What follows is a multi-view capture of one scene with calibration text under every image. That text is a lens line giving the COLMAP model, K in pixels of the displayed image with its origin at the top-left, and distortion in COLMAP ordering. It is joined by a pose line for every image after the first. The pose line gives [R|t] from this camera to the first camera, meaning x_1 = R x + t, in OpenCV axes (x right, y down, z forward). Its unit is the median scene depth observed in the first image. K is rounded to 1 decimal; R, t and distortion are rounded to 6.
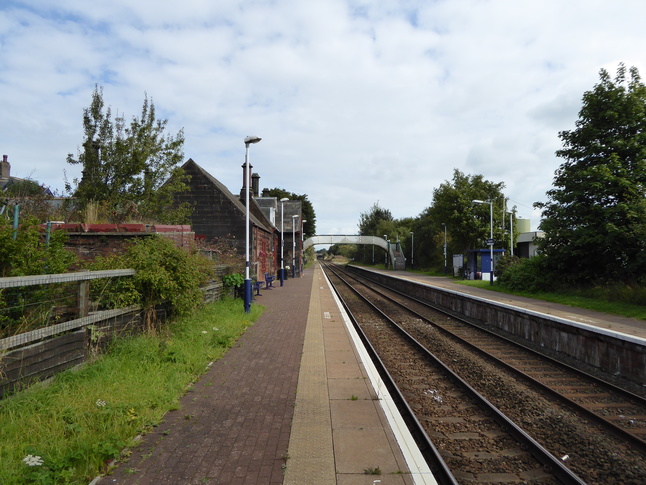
lens RADIAL K [[456.6, 0, 322.4], [0, 456.6, 242.3], [0, 0, 1]] dist [-0.031930, 0.001611]
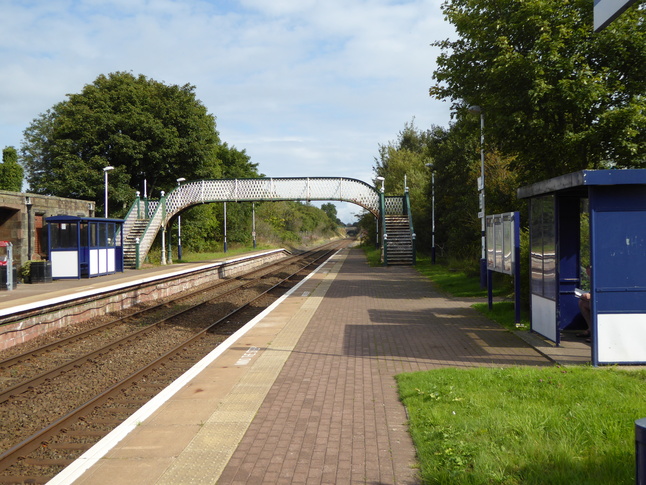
lens RADIAL K [[709.3, 0, 323.3], [0, 709.3, 243.3], [0, 0, 1]] dist [0.002284, 0.000000]
pose [[0.996880, -0.018382, -0.076757, 0.219078], [0.021859, 0.998761, 0.044702, 0.022532], [0.075840, -0.046241, 0.996047, 0.593516]]
